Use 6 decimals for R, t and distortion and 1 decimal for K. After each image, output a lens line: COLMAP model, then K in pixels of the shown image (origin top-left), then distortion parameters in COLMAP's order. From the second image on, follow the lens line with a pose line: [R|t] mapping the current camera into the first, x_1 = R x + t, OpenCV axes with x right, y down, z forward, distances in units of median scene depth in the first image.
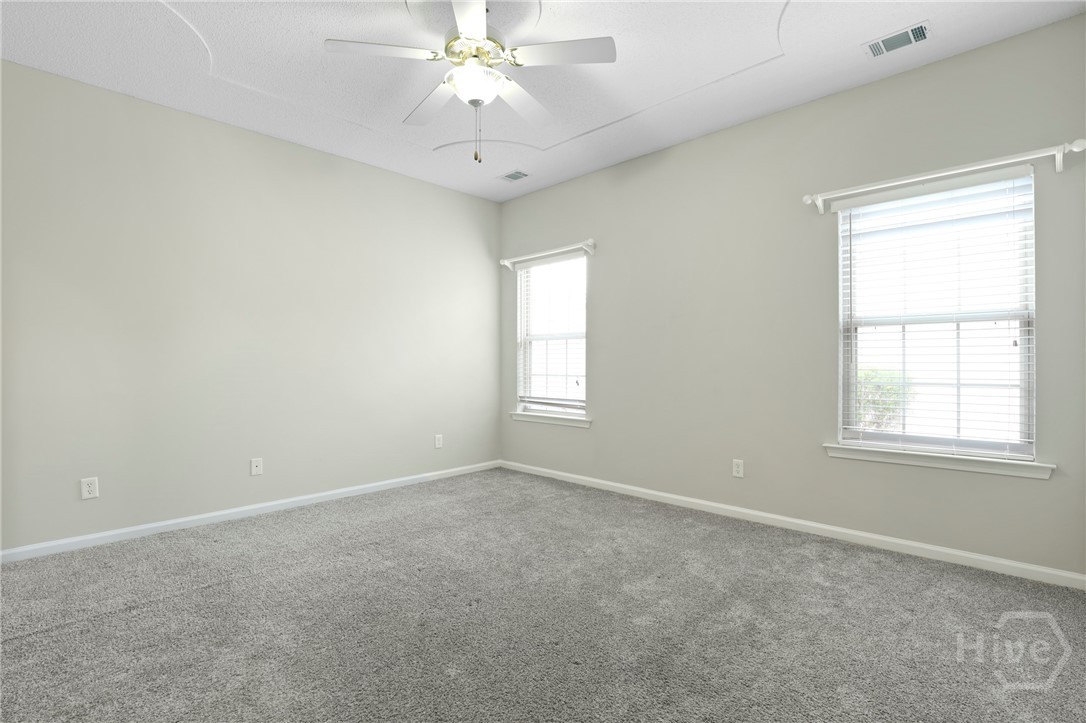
lens RADIAL K [[521.3, 0, 551.5], [0, 521.3, 355.9], [0, 0, 1]] dist [-0.010200, 0.000012]
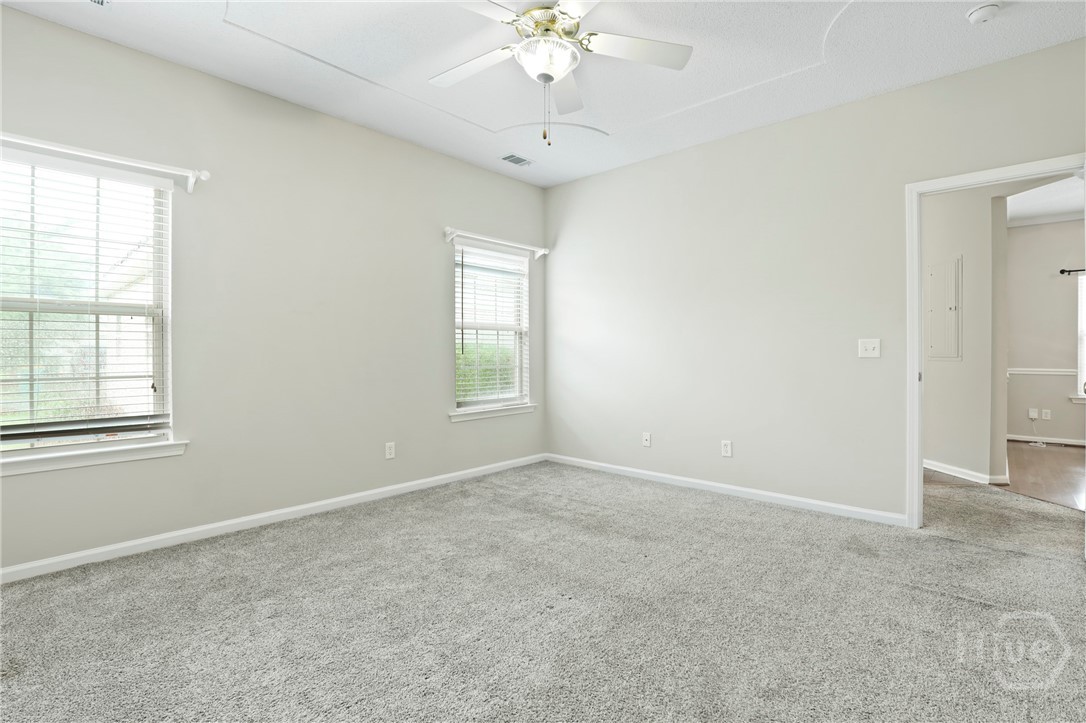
lens RADIAL K [[521.3, 0, 551.5], [0, 521.3, 355.9], [0, 0, 1]] dist [-0.010200, 0.000012]
pose [[-0.038024, -0.003477, 0.999271, -0.751566], [-0.007937, 0.999963, 0.003177, 0.010297], [-0.999245, -0.007811, -0.038050, 0.703184]]
